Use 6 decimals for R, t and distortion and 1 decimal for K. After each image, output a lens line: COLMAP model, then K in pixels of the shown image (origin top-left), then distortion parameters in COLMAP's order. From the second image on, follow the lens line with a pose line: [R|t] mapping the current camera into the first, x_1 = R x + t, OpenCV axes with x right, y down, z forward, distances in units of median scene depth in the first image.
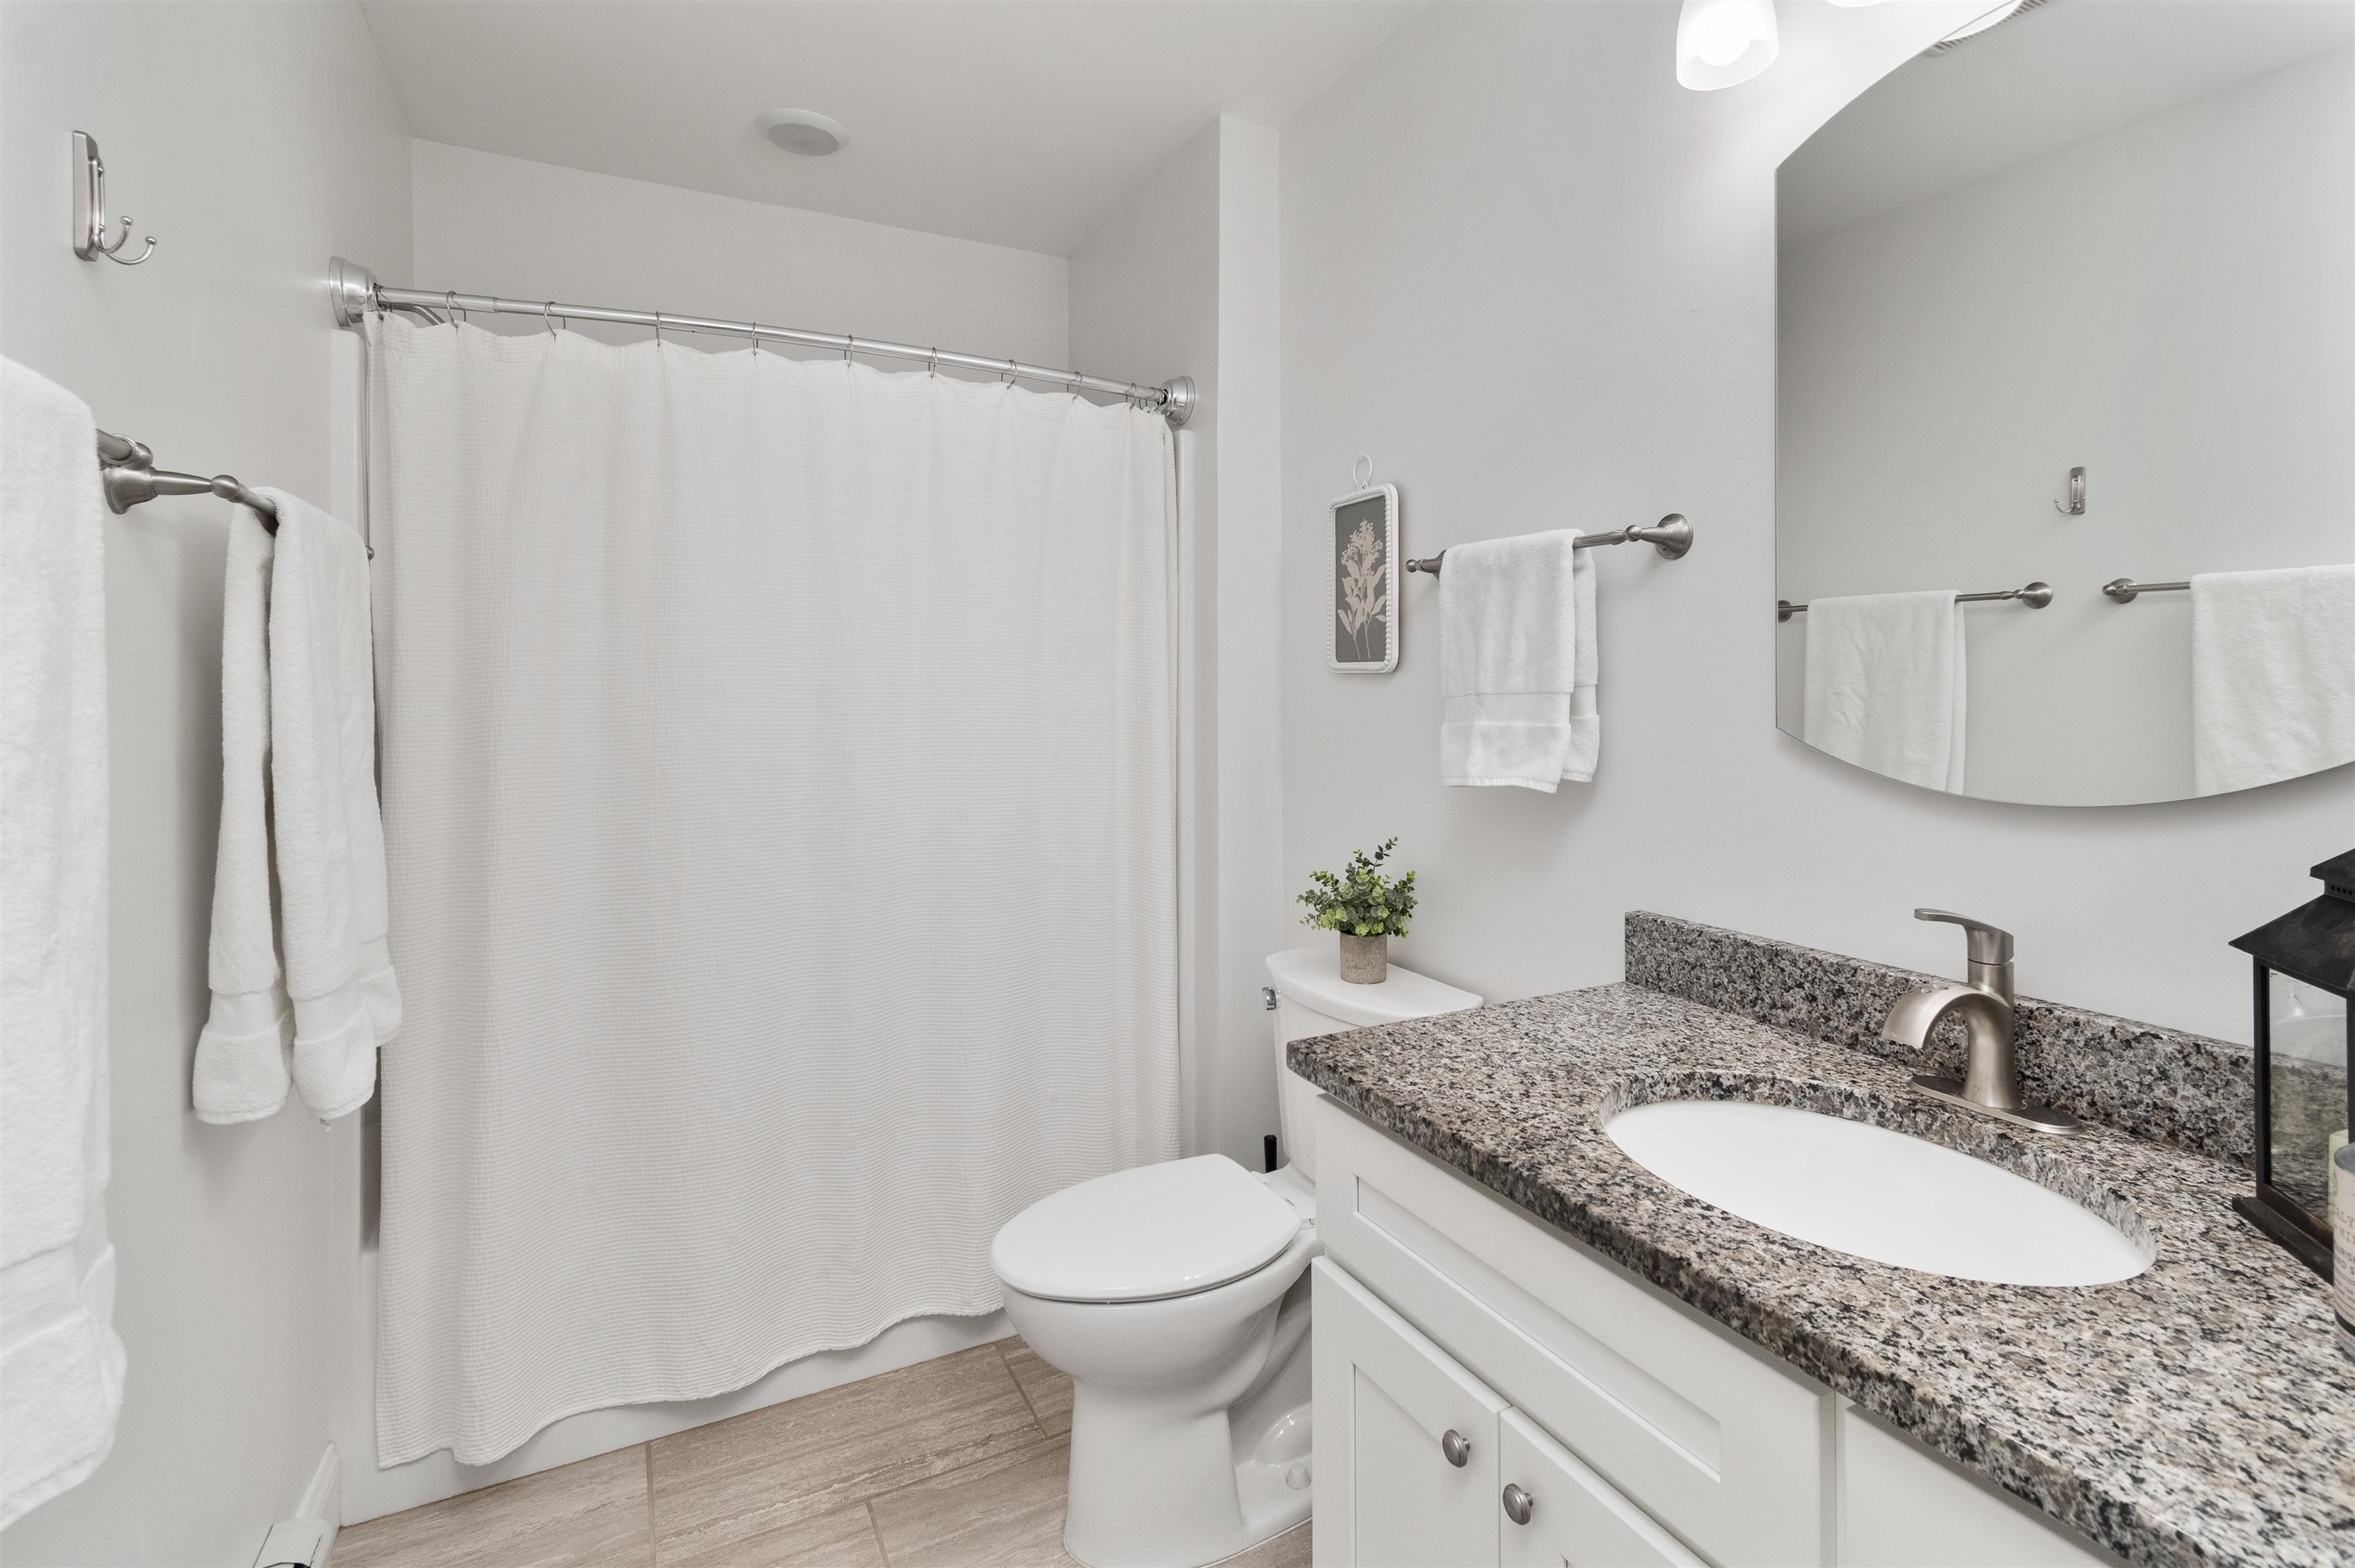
lens RADIAL K [[1074.3, 0, 1178.9], [0, 1074.3, 685.1], [0, 0, 1]] dist [-0.002636, -0.000585]
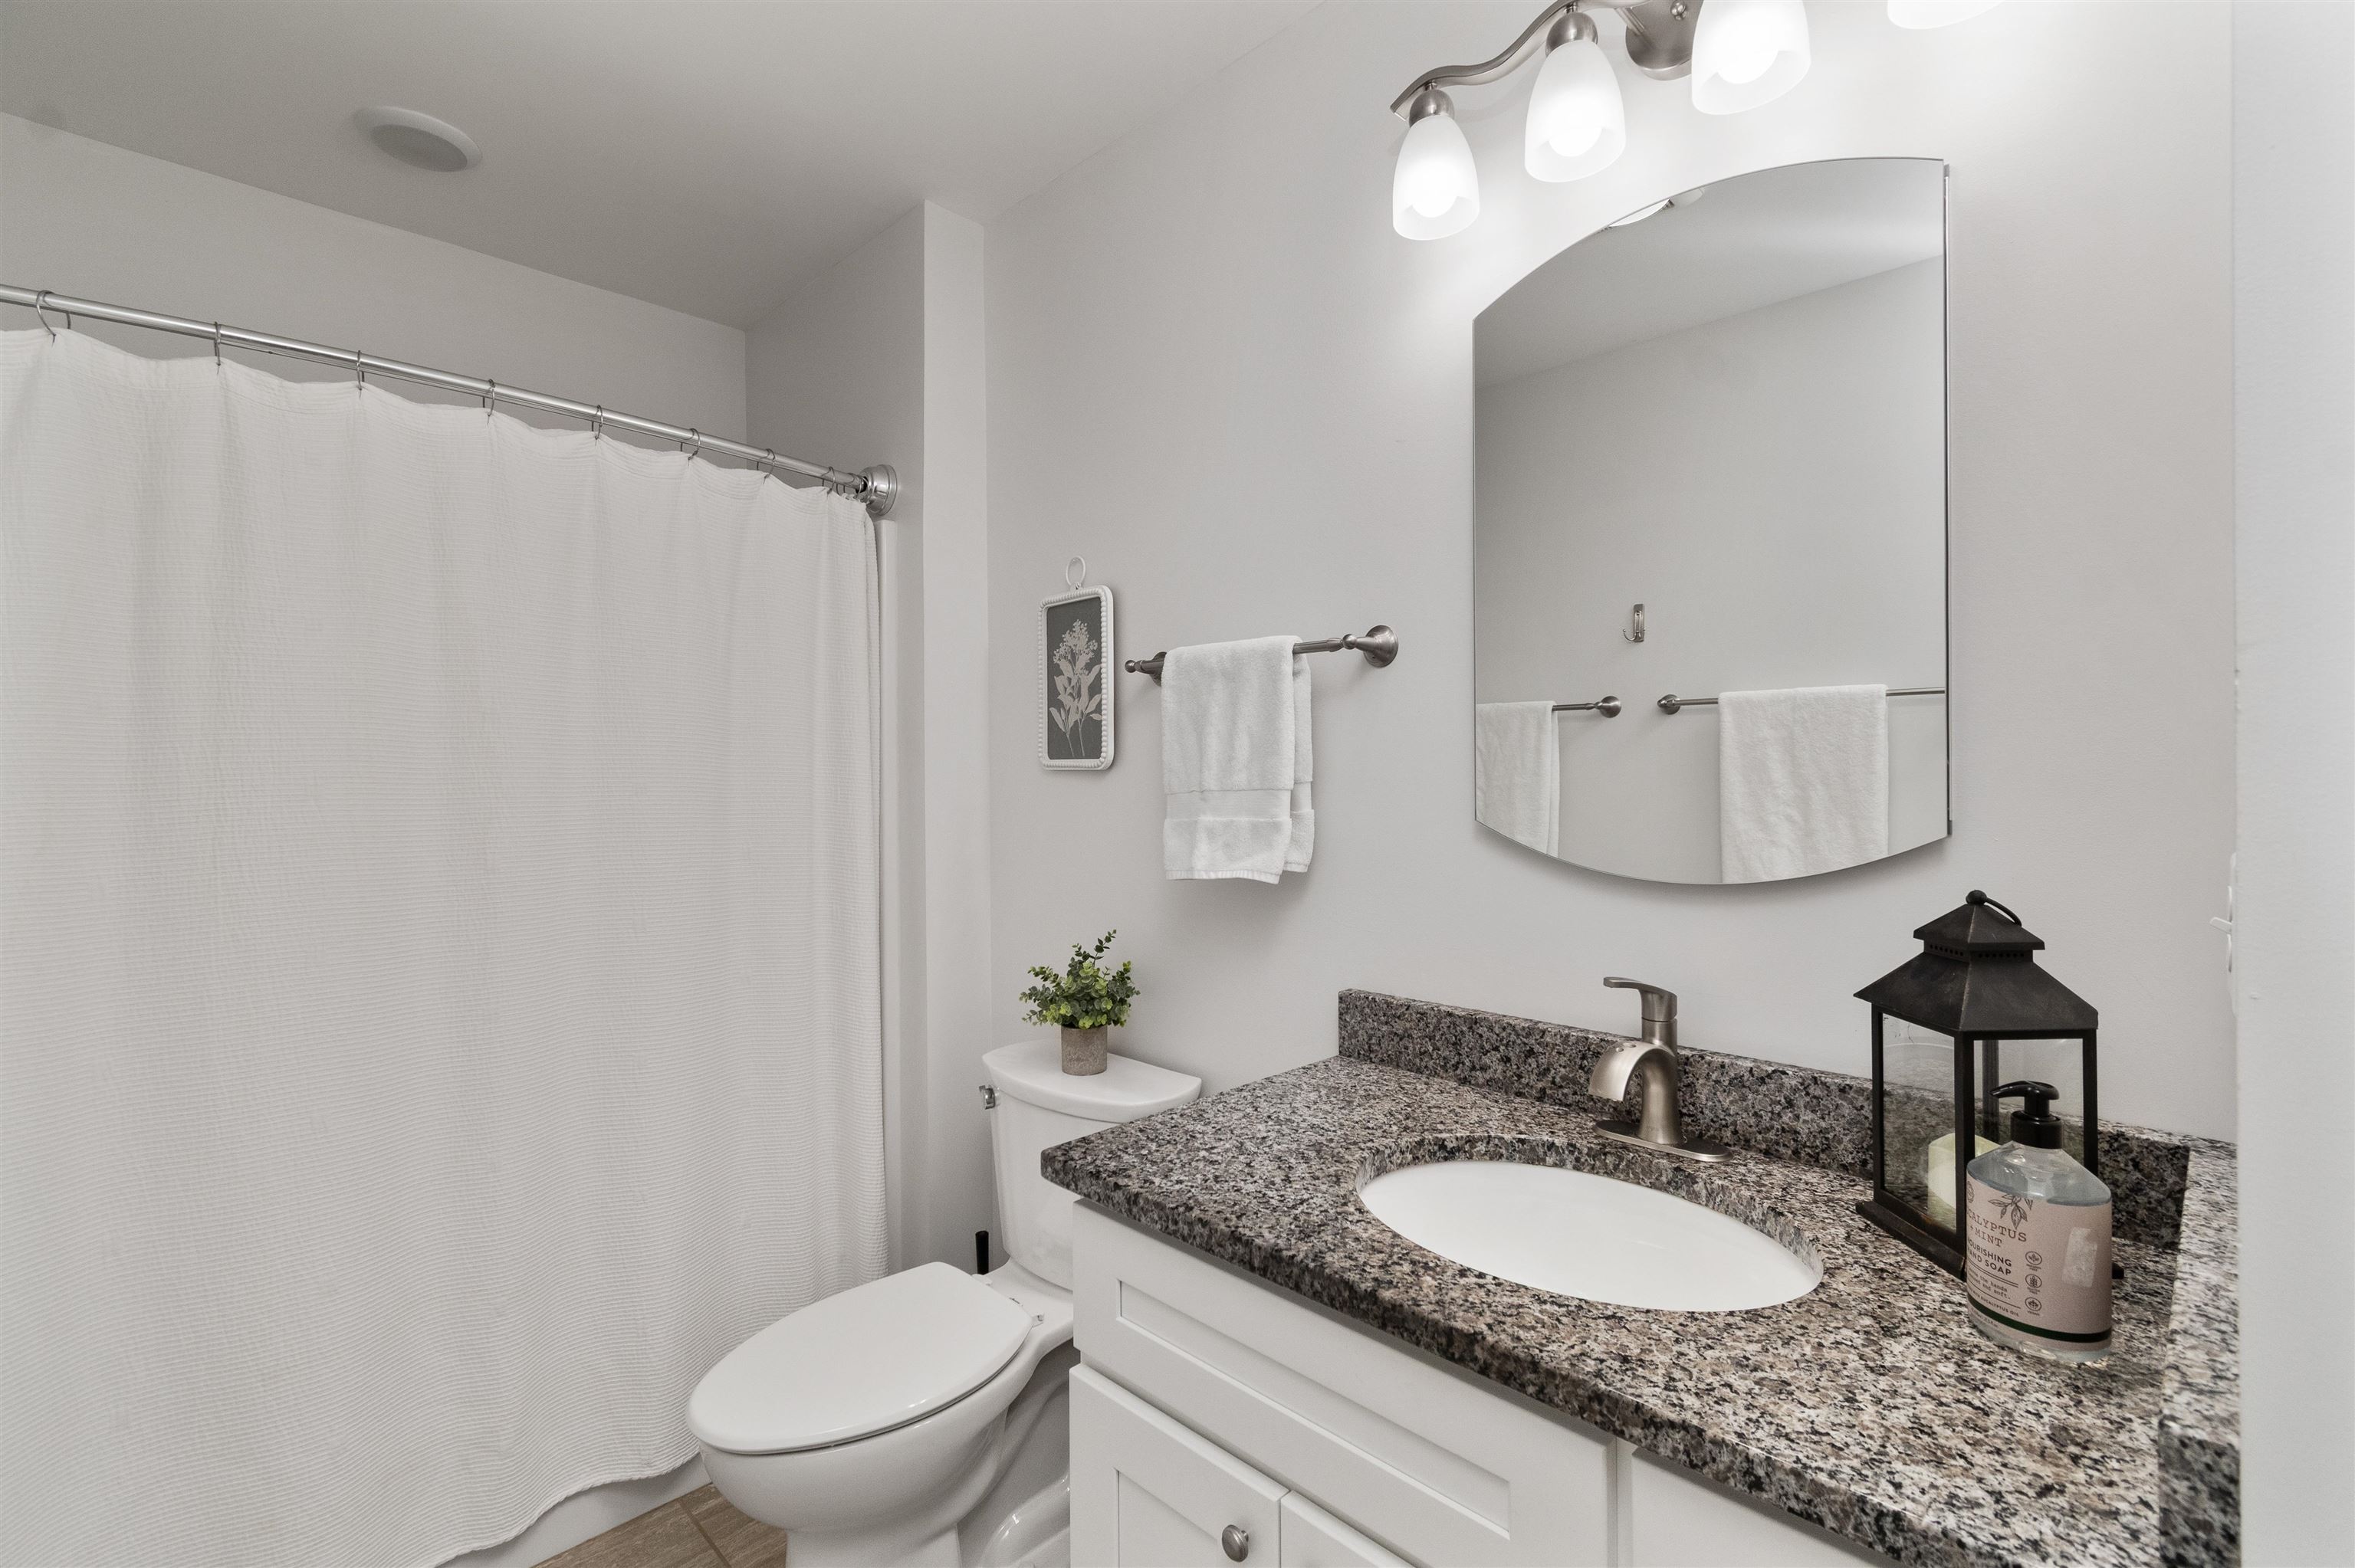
lens RADIAL K [[1015.6, 0, 1177.5], [0, 1015.6, 784.0], [0, 0, 1]] dist [-0.000381, -0.001475]
pose [[0.950492, -0.004232, 0.310720, -0.074762], [0.002865, 0.999984, 0.004856, -0.004382], [-0.310736, -0.003725, 0.950489, 0.100165]]
